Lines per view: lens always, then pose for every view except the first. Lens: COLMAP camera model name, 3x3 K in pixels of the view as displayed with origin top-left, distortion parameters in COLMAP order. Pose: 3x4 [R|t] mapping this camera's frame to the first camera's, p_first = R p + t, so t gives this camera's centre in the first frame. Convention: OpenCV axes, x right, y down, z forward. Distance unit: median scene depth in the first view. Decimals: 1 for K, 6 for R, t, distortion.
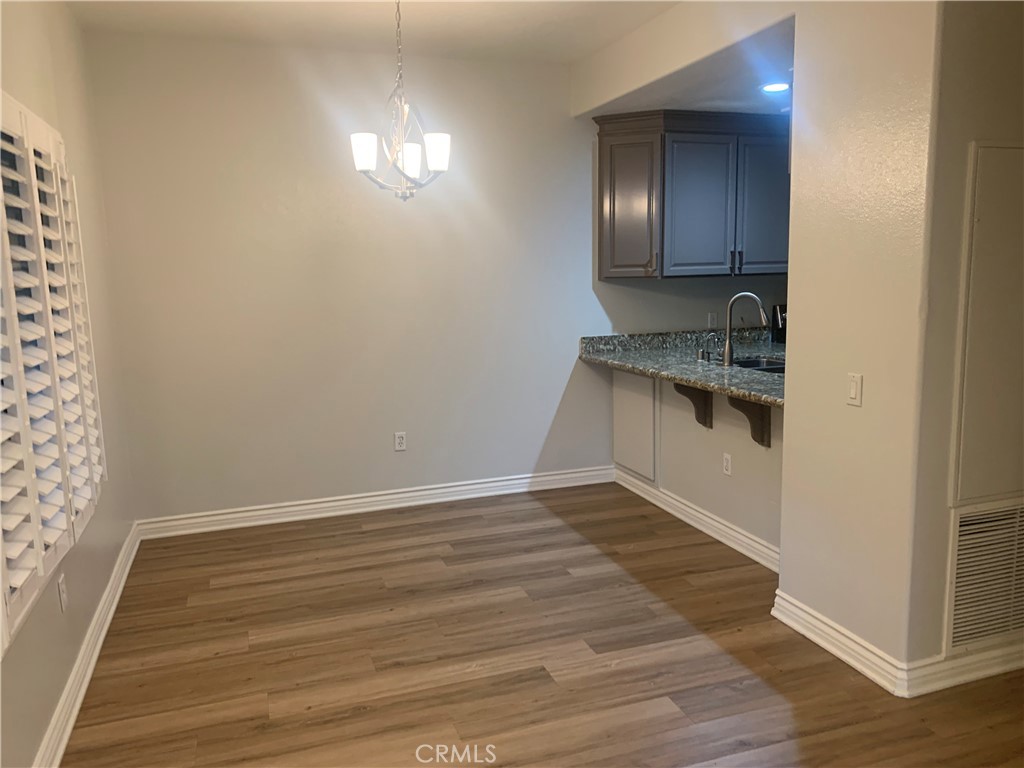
lens RADIAL K [[790.2, 0, 517.6], [0, 790.2, 386.0], [0, 0, 1]] dist [0.050126, -0.061669]
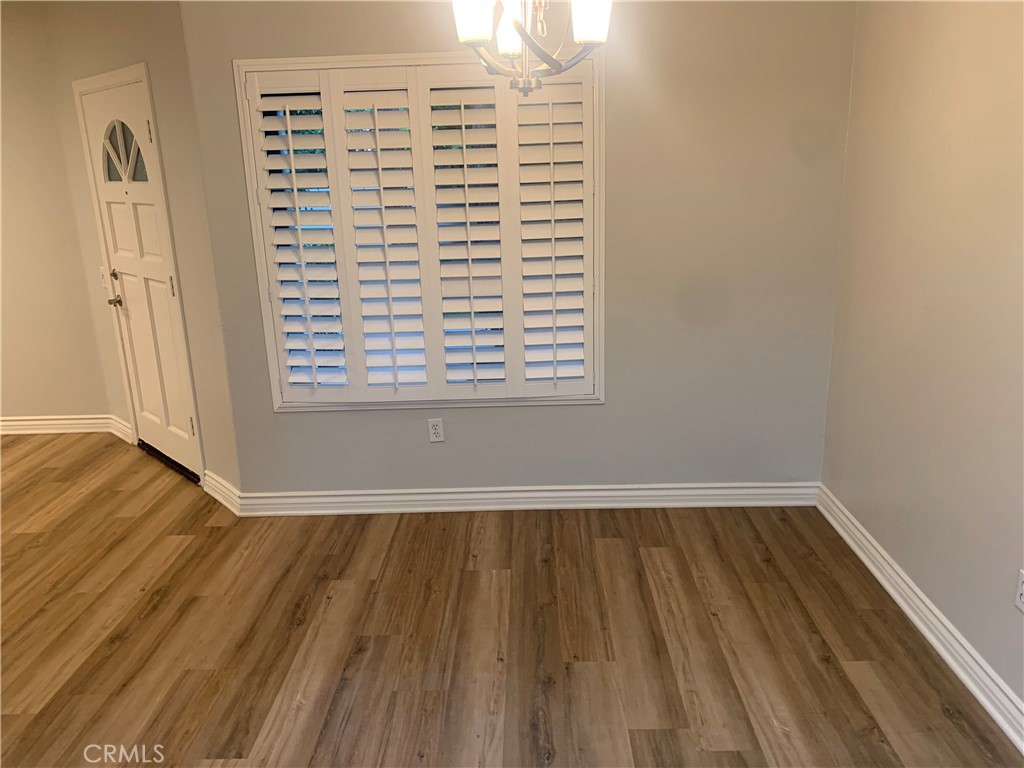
lens RADIAL K [[790.2, 0, 511.4], [0, 790.2, 377.2], [0, 0, 1]] dist [0.050126, -0.061669]
pose [[-0.353492, 0.276468, -0.893649, 0.391212], [-0.103006, 0.938014, 0.330938, -0.198202], [0.929749, 0.209035, -0.303102, 1.046102]]
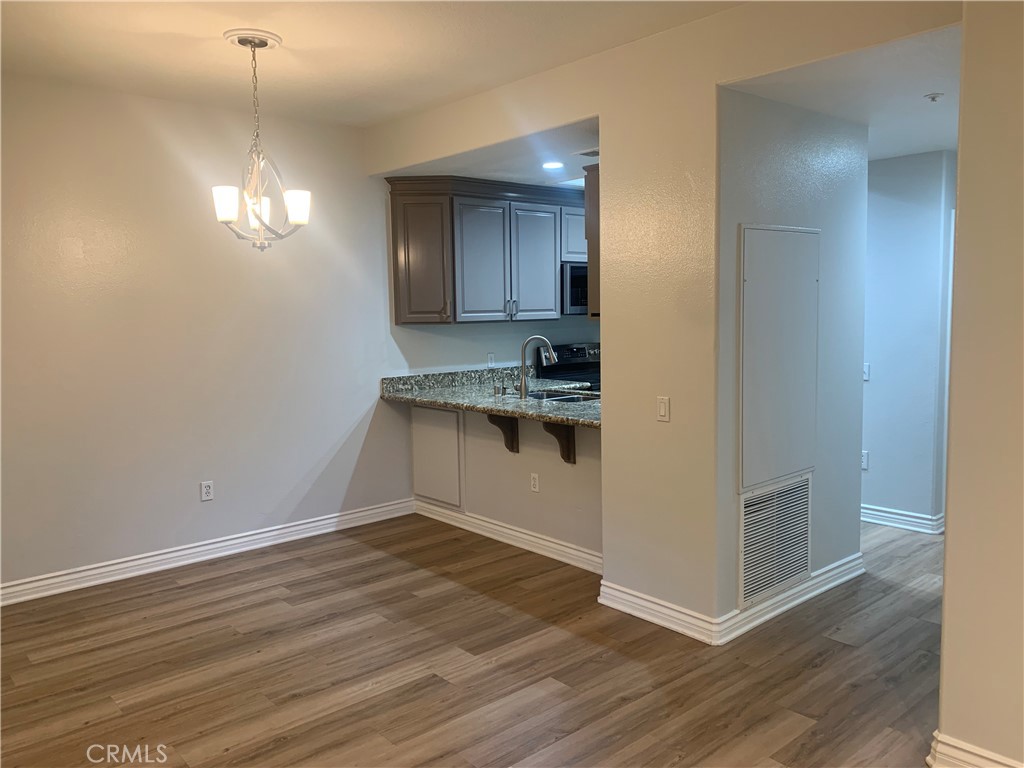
lens RADIAL K [[790.2, 0, 513.6], [0, 790.2, 373.6], [0, 0, 1]] dist [0.050126, -0.061669]
pose [[0.928316, -0.028195, 0.370721, -0.197130], [0.054815, 0.996603, -0.061467, 0.009365], [-0.367728, 0.077382, 0.926708, -0.070276]]
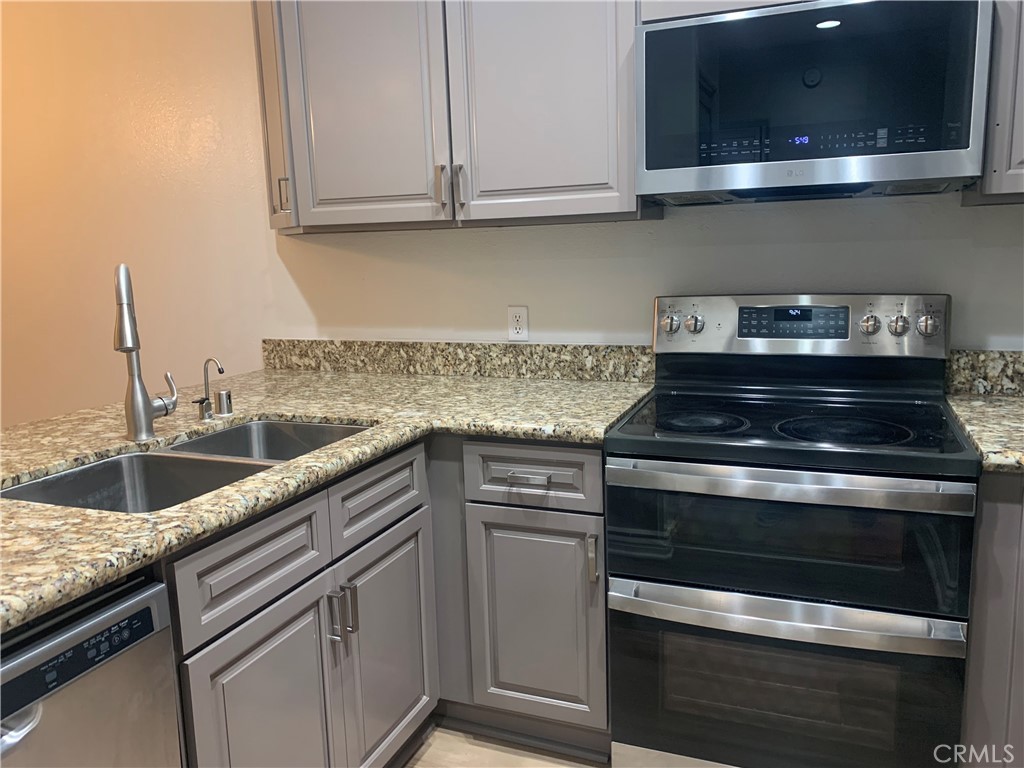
lens RADIAL K [[790.2, 0, 510.7], [0, 790.2, 376.9], [0, 0, 1]] dist [0.050126, -0.061669]
pose [[0.753822, 0.103217, -0.648921, 0.757661], [-0.087759, 0.994552, 0.056248, -0.107966], [0.651192, 0.014548, 0.758774, 0.906987]]
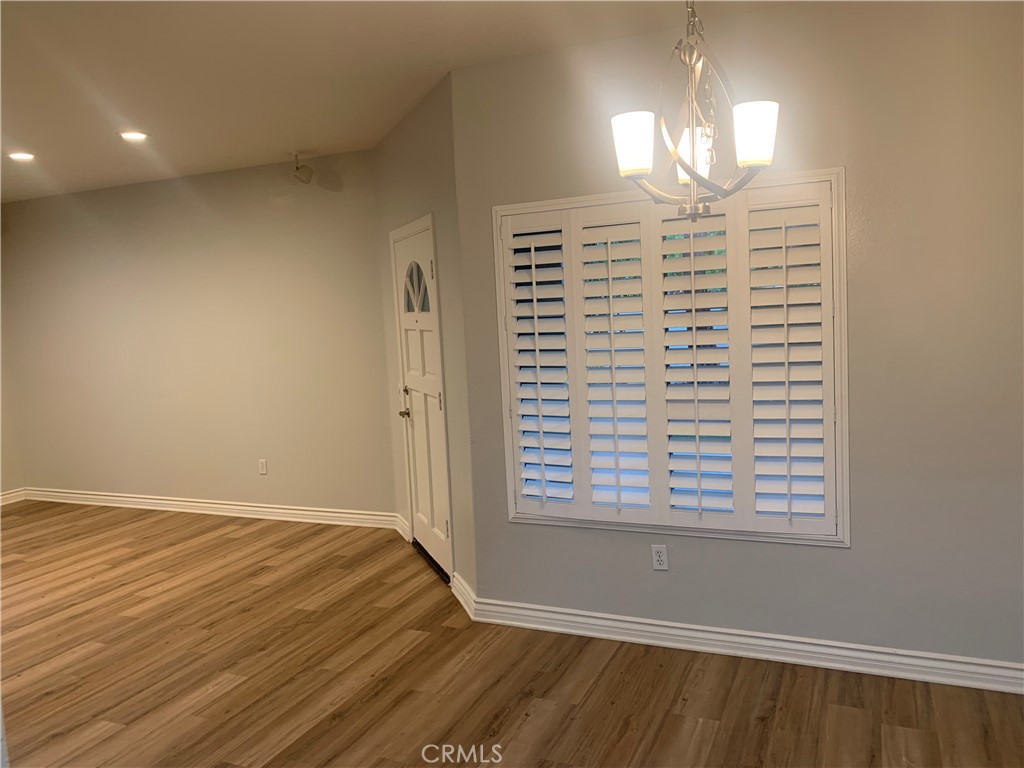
lens RADIAL K [[790.2, 0, 512.8], [0, 790.2, 373.4], [0, 0, 1]] dist [0.050126, -0.061669]
pose [[-0.689124, 0.117688, -0.715023, 0.343667], [-0.044692, 0.977943, 0.204036, -0.203023], [0.723264, 0.172562, -0.668664, 1.141376]]
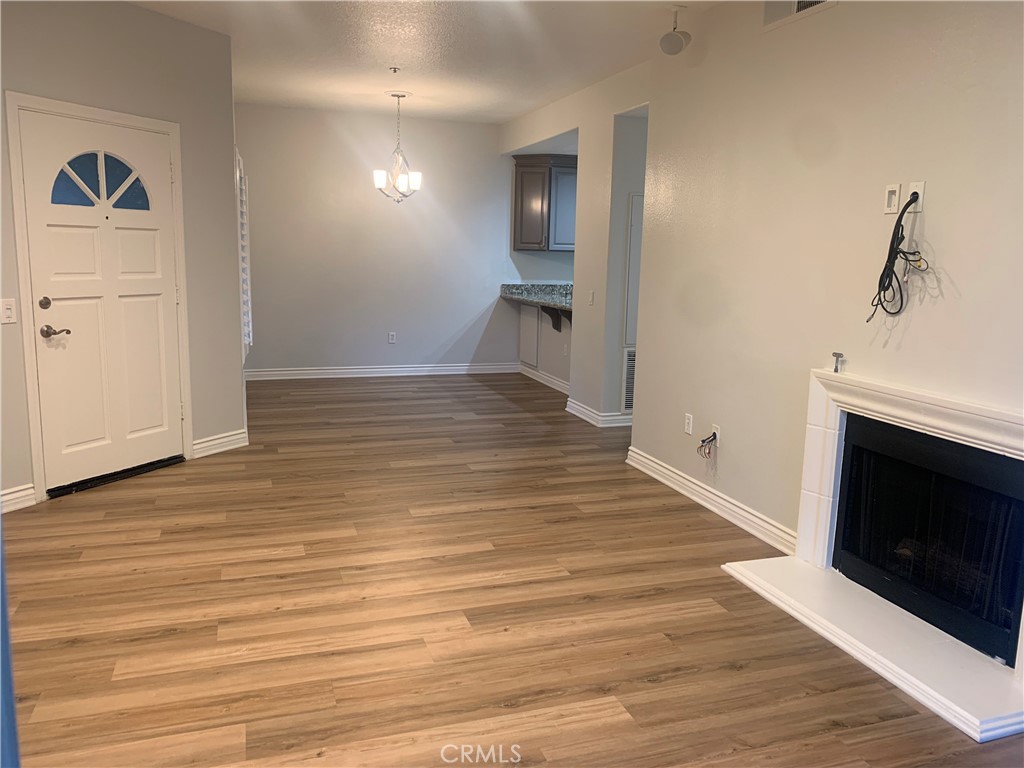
lens RADIAL K [[790.2, 0, 519.6], [0, 790.2, 380.0], [0, 0, 1]] dist [0.050126, -0.061669]
pose [[0.998948, 0.045594, 0.004841, 0.157468], [-0.045645, 0.998896, 0.011078, 0.161549], [-0.004331, -0.011288, 0.999927, -0.915544]]
